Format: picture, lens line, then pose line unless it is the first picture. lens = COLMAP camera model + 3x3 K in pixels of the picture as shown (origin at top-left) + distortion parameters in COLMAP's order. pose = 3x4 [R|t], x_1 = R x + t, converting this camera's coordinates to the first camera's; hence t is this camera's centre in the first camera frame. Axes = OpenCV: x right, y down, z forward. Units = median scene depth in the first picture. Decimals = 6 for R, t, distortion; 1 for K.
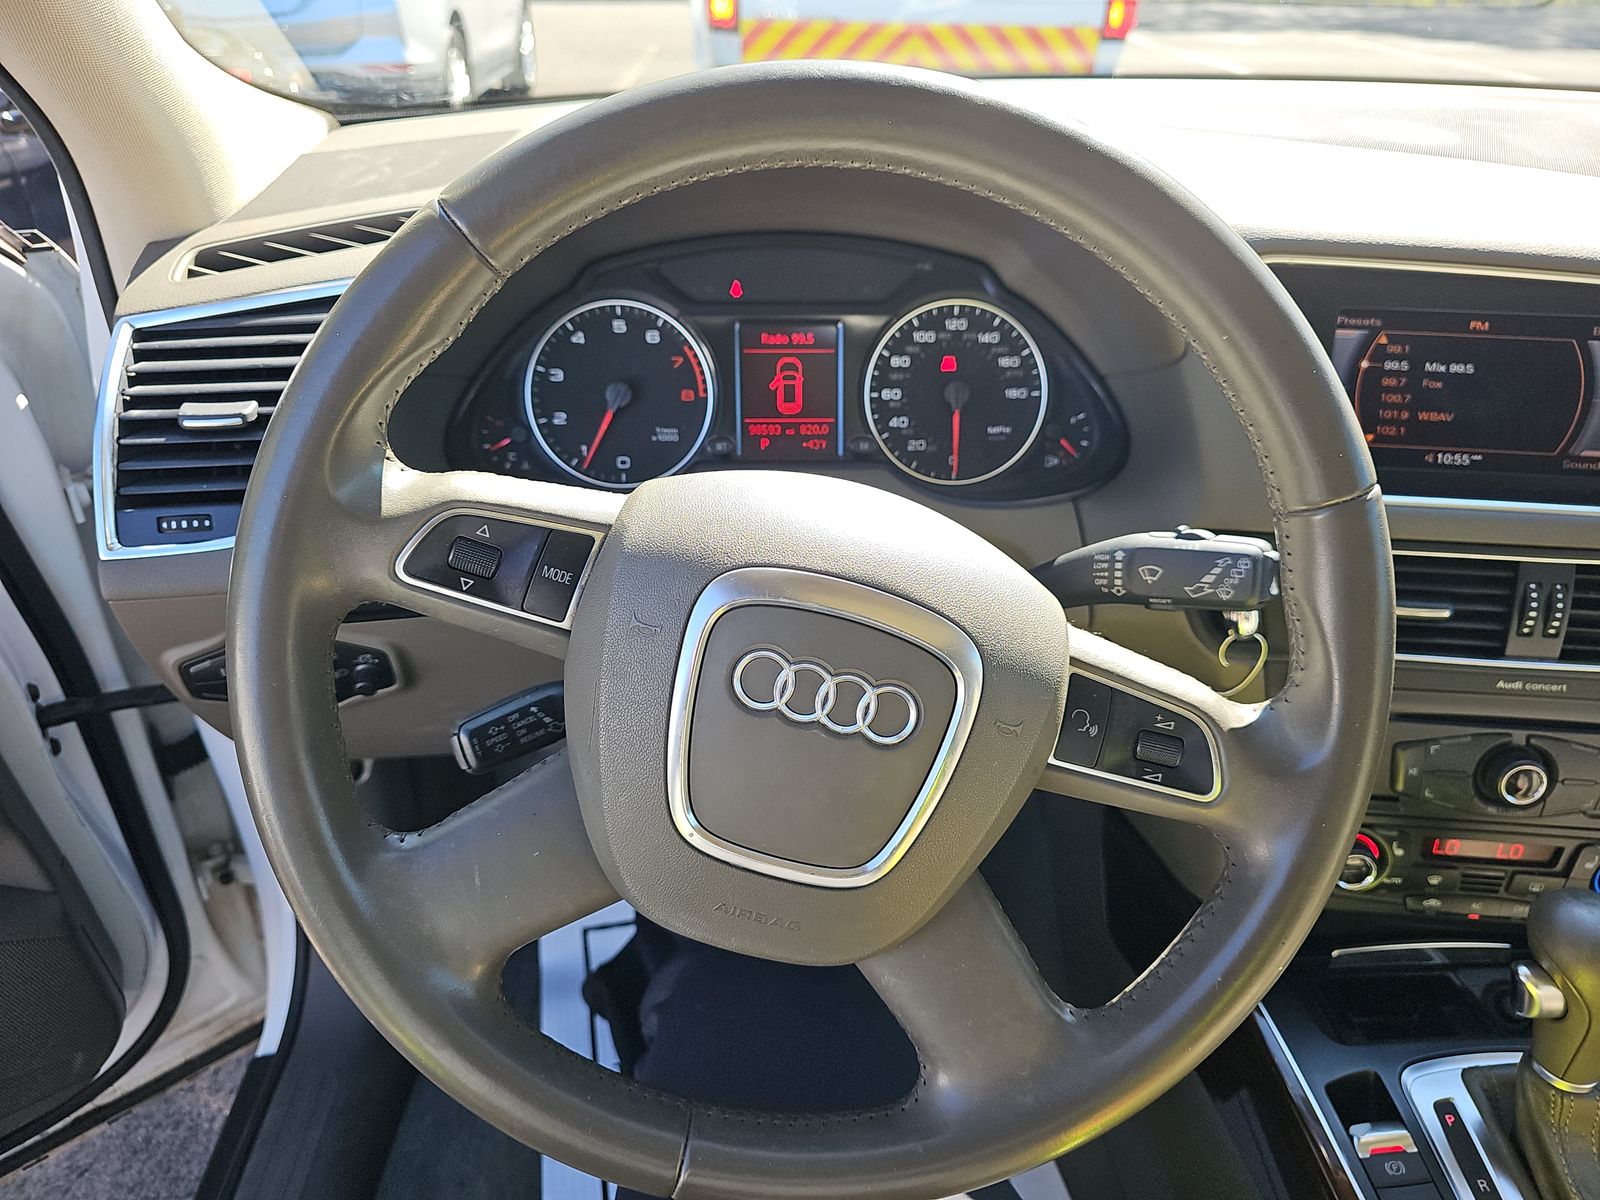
lens RADIAL K [[1071.2, 0, 812.7], [0, 1071.2, 602.6], [0, 0, 1]] dist [0.012459, -0.016183]
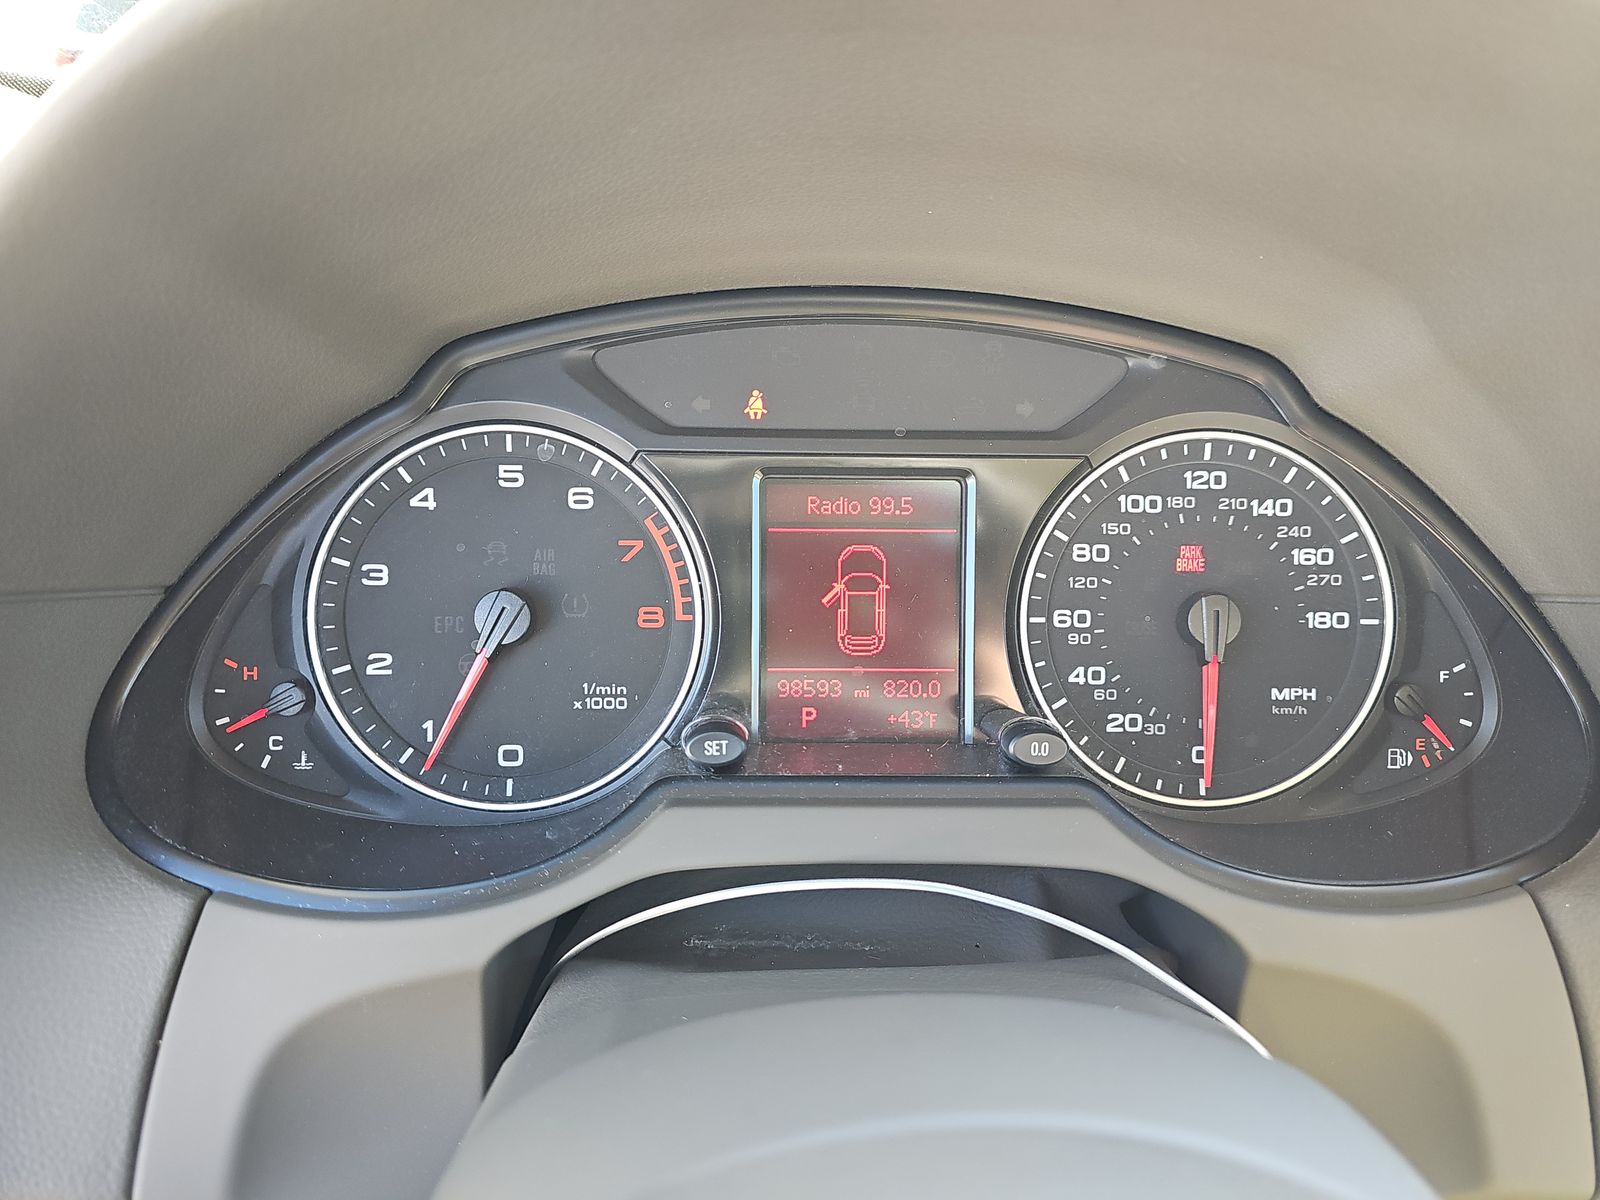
lens RADIAL K [[1071.2, 0, 797.5], [0, 1071.2, 591.0], [0, 0, 1]] dist [0.012459, -0.016183]
pose [[0.999921, 0.012520, -0.001324, -0.051053], [-0.012589, 0.993143, -0.116225, -0.152426], [-0.000140, 0.116232, 0.993222, 0.529758]]
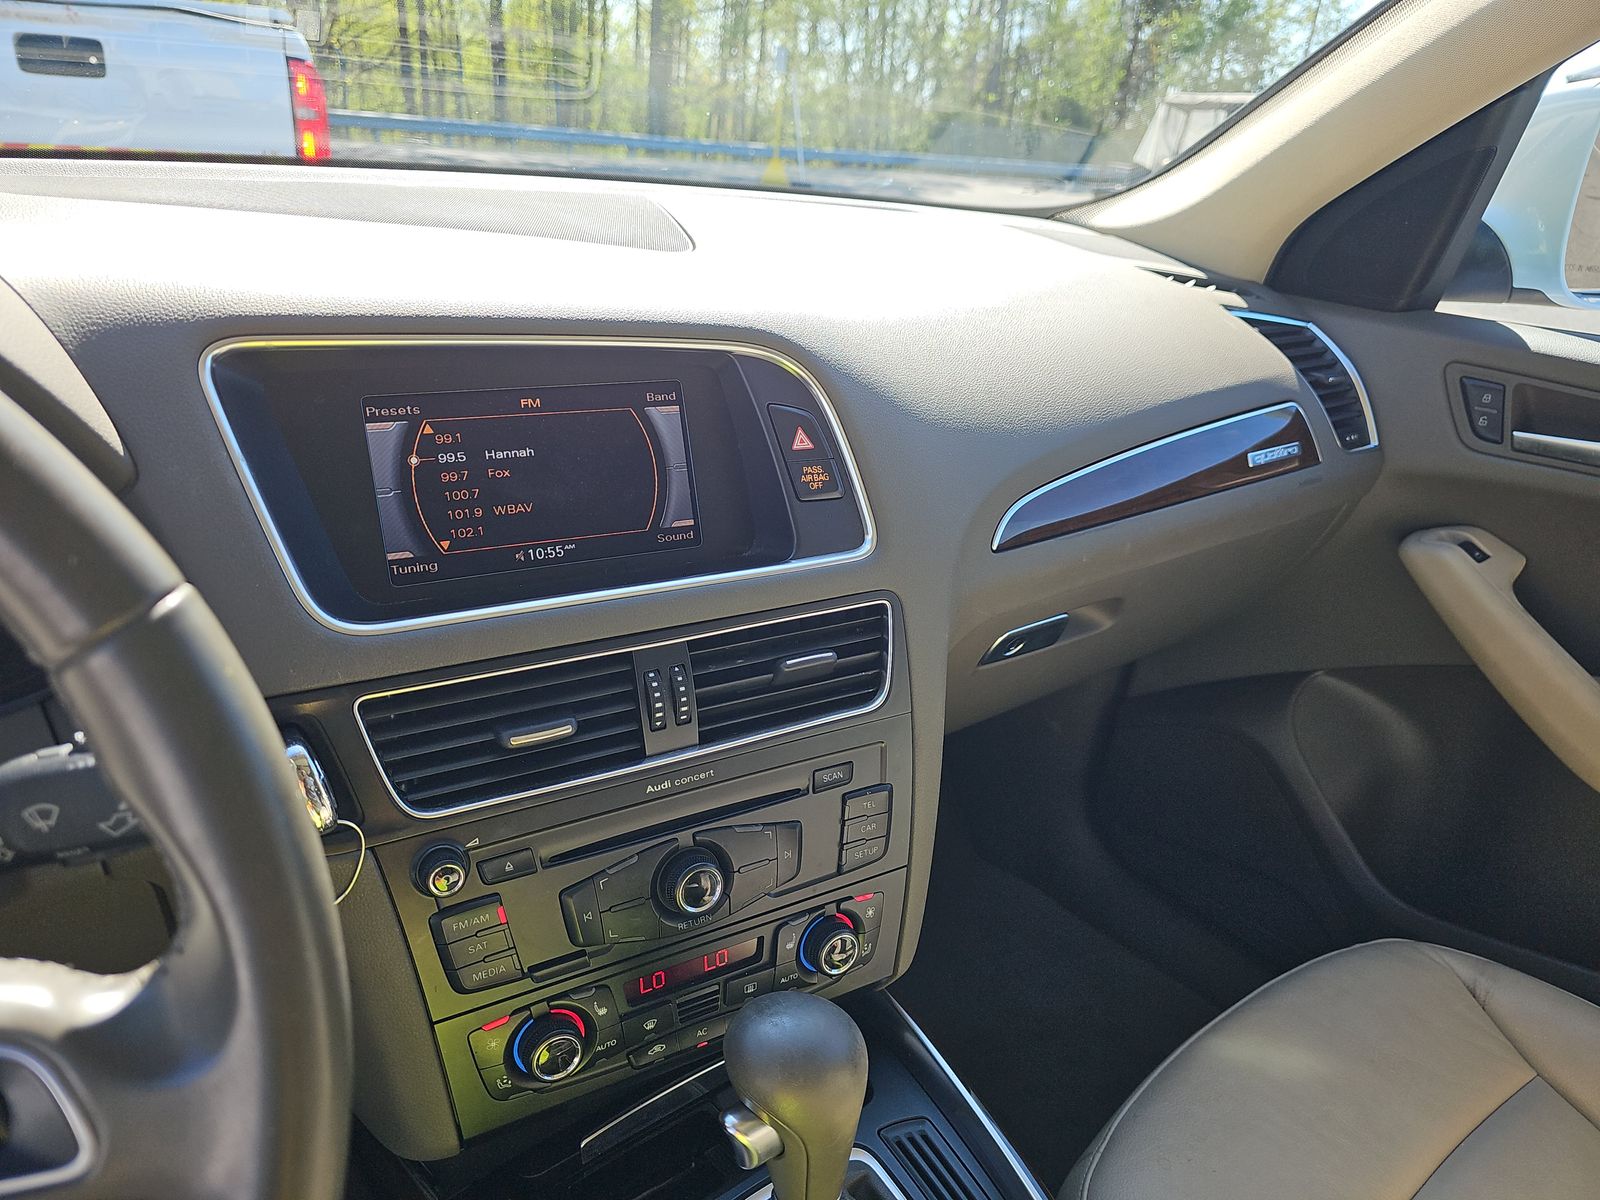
lens RADIAL K [[1071.2, 0, 788.5], [0, 1071.2, 609.9], [0, 0, 1]] dist [0.012459, -0.016183]
pose [[0.813924, -0.194918, 0.547297, 0.254457], [0.251942, 0.967271, -0.030190, -0.010763], [-0.523500, 0.162459, 0.836394, 0.159287]]
